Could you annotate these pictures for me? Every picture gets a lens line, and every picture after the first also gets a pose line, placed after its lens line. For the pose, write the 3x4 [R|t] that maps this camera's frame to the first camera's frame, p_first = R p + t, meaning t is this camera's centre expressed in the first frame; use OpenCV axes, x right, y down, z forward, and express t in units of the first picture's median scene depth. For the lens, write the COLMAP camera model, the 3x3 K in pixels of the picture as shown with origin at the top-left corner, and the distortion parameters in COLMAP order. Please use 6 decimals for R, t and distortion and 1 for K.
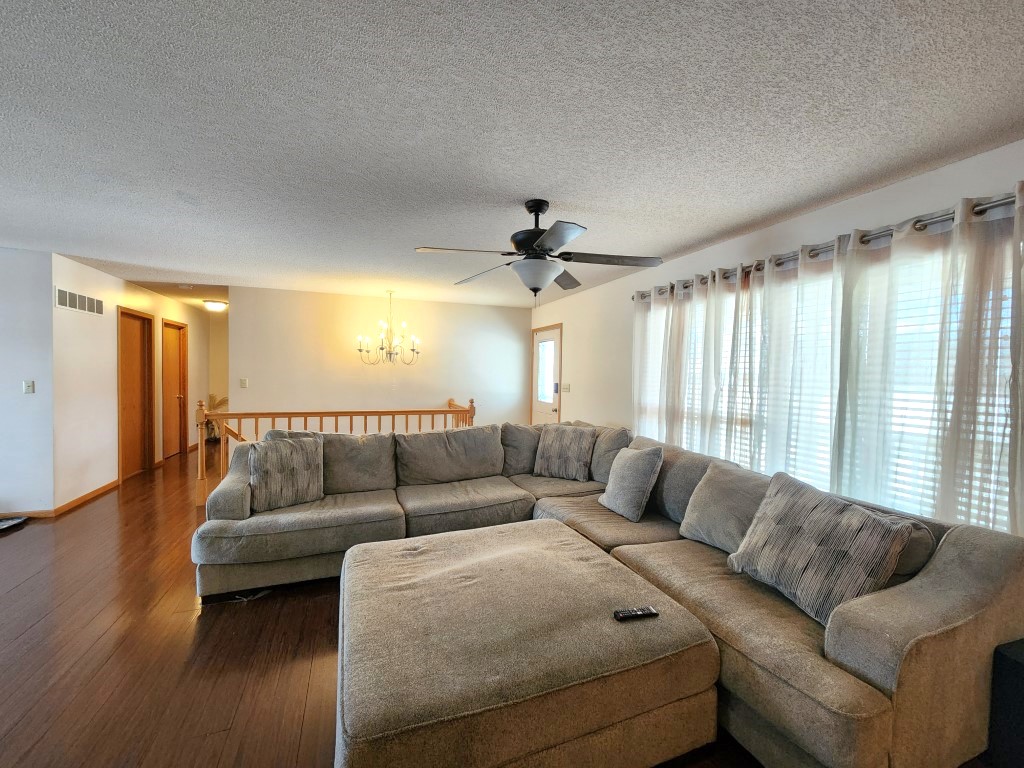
lens RADIAL K [[411.9, 0, 514.4], [0, 411.9, 382.2], [0, 0, 1]] dist [0.000379, -0.000004]
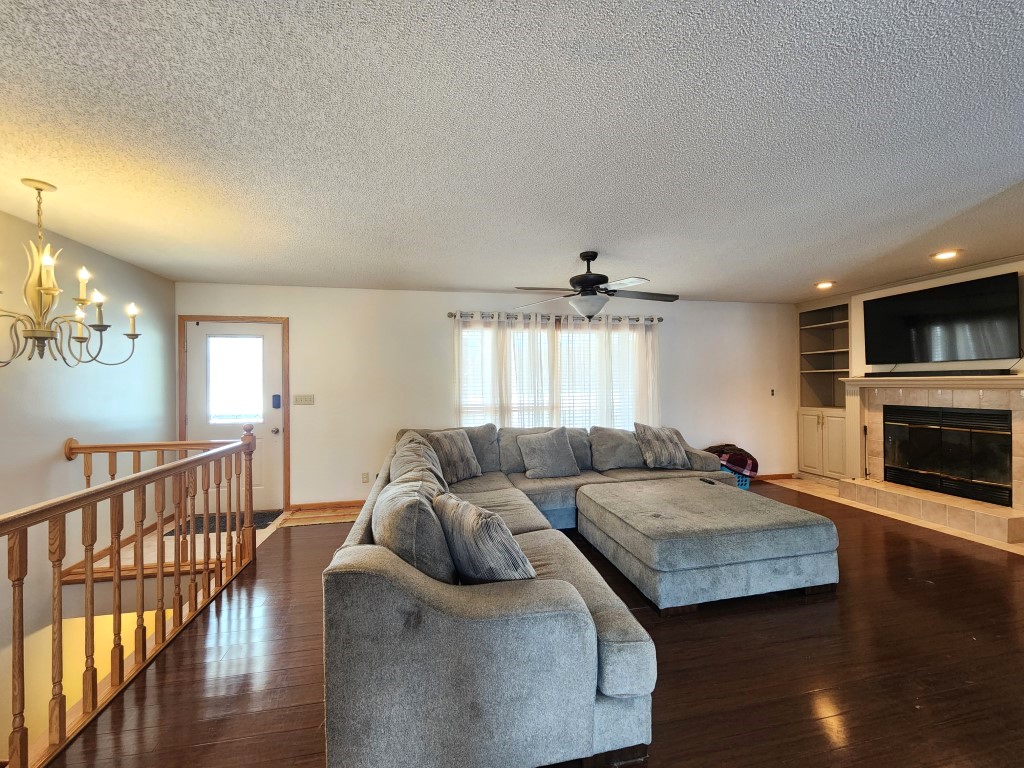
lens RADIAL K [[411.9, 0, 512.8], [0, 411.9, 381.4], [0, 0, 1]] dist [0.000379, -0.000004]
pose [[0.169385, -0.011970, 0.985477, -0.644976], [0.037508, 0.999280, 0.005691, -0.011943], [-0.984836, 0.035999, 0.169712, 0.491354]]
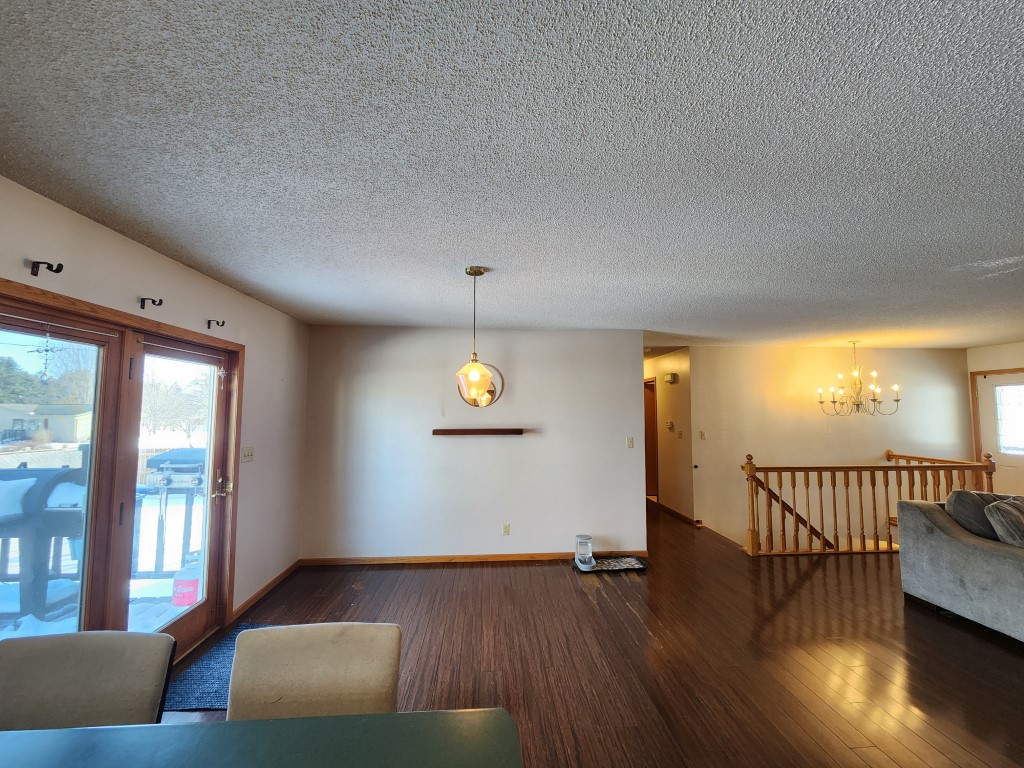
lens RADIAL K [[411.9, 0, 508.7], [0, 411.9, 383.6], [0, 0, 1]] dist [0.000379, -0.000004]
pose [[0.947345, -0.045898, -0.316908, -0.798834], [0.013347, 0.994474, -0.104131, -0.029730], [0.319936, 0.094418, 0.942723, -0.192607]]
